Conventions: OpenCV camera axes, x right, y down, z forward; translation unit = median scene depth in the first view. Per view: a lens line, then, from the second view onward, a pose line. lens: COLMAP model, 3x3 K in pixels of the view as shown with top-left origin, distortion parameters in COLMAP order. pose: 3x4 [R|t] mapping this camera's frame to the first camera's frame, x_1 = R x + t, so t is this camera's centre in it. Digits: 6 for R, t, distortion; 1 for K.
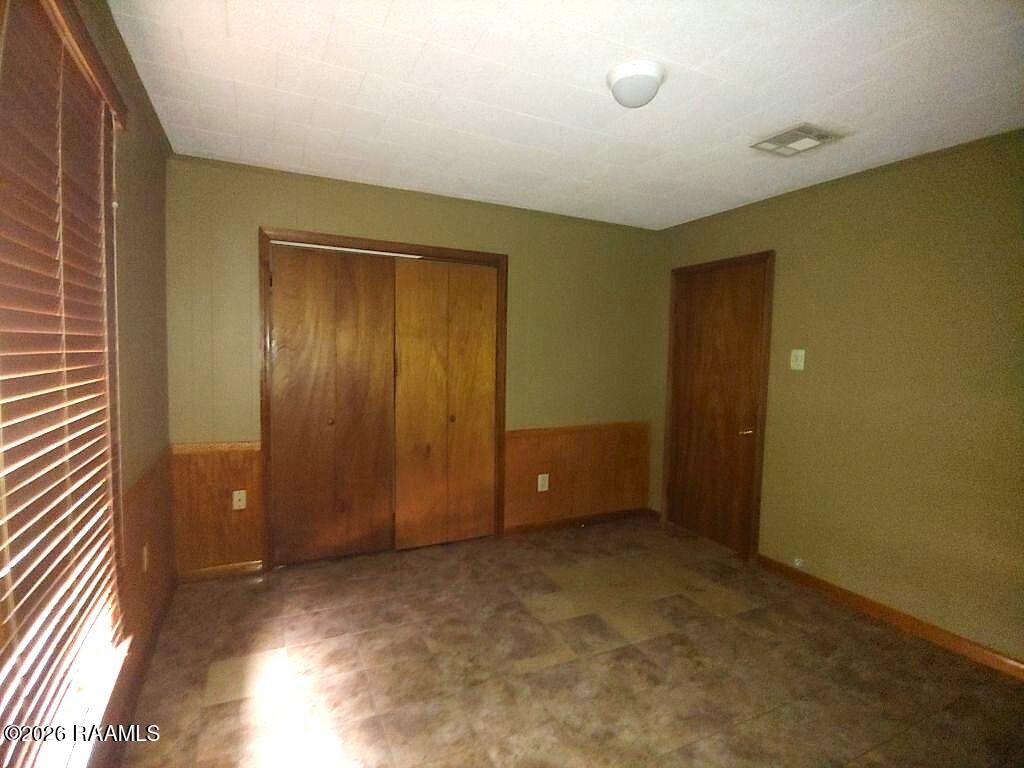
lens RADIAL K [[509.4, 0, 513.4], [0, 509.4, 380.9], [0, 0, 1]] dist [-0.027559, -0.000566]
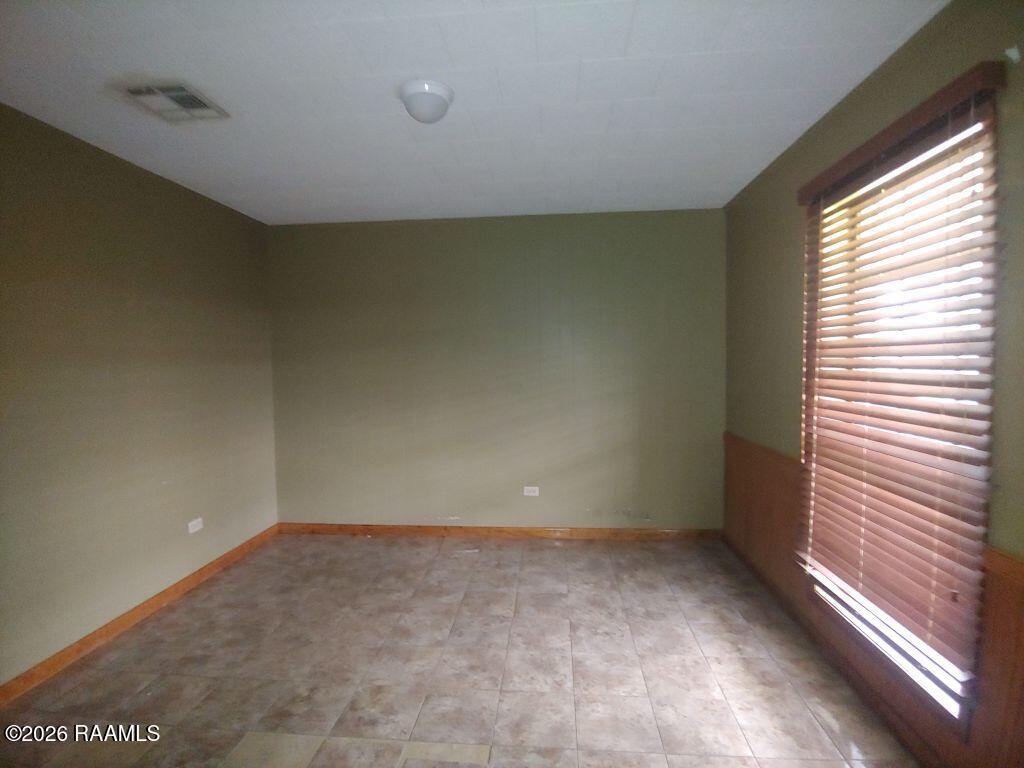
lens RADIAL K [[509.4, 0, 513.8], [0, 509.4, 385.6], [0, 0, 1]] dist [-0.027559, -0.000566]
pose [[-0.855213, -0.046376, 0.516197, -0.456404], [0.019832, 0.992331, 0.122010, -0.111650], [-0.517897, 0.114582, -0.847735, 1.766888]]
